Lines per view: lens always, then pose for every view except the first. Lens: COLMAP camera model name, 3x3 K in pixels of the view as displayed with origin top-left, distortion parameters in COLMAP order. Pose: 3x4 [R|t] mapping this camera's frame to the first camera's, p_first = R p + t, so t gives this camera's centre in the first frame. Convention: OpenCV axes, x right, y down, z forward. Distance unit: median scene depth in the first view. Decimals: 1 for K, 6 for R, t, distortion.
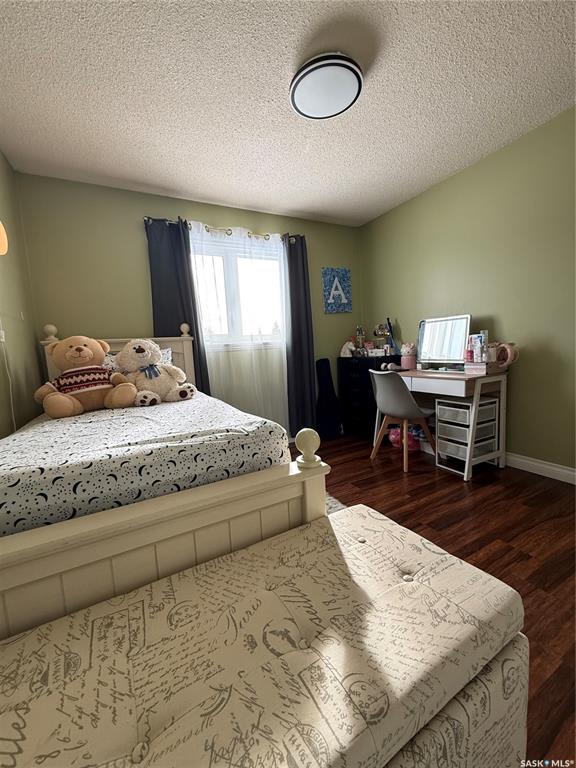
lens RADIAL K [[307.5, 0, 286.2], [0, 307.5, 382.9], [0, 0, 1]] dist [-0.000797, 0.000452]
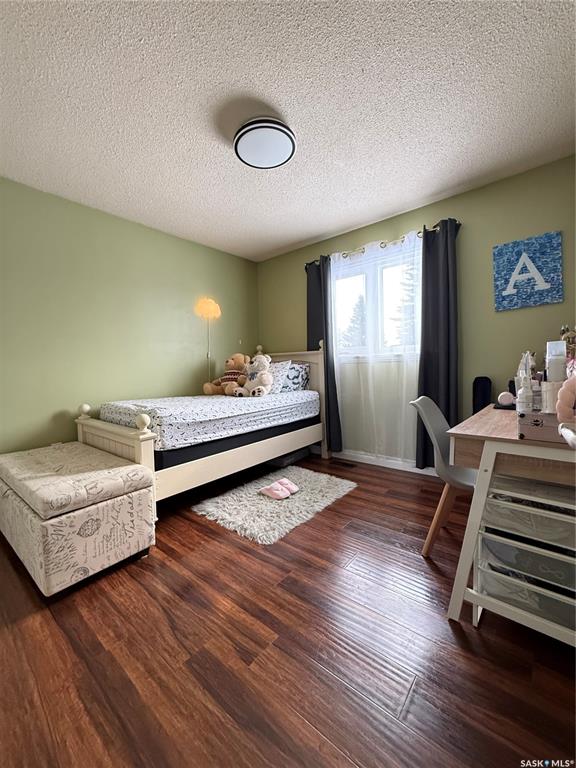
lens RADIAL K [[307.5, 0, 289.7], [0, 307.5, 384.0], [0, 0, 1]] dist [-0.000797, 0.000452]
pose [[0.382112, 0.100724, -0.918610, 0.680203], [-0.094103, 0.993116, 0.069750, -0.079273], [0.919312, 0.059792, 0.388961, 0.357677]]
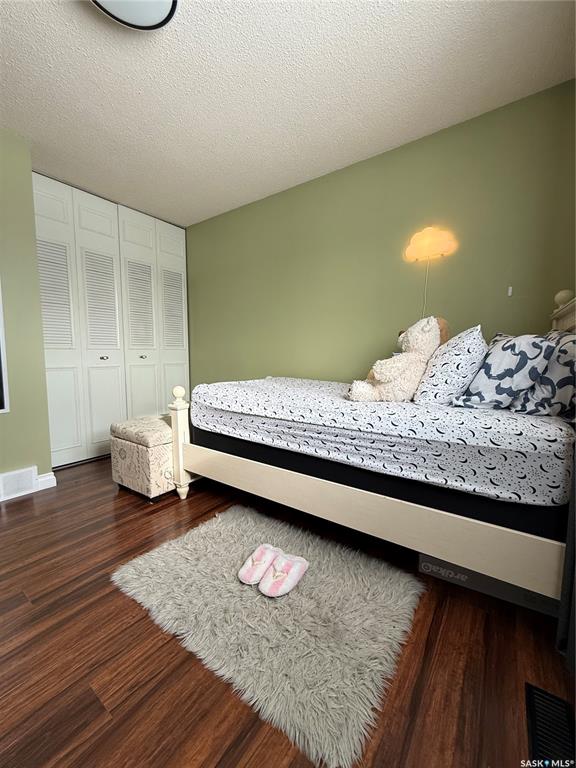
lens RADIAL K [[307.5, 0, 290.6], [0, 307.5, 383.3], [0, 0, 1]] dist [-0.000797, 0.000452]
pose [[-0.891042, 0.104113, -0.441820, 0.099379], [0.004471, 0.975306, 0.220811, -0.102342], [0.453899, 0.194776, -0.869504, 1.011863]]
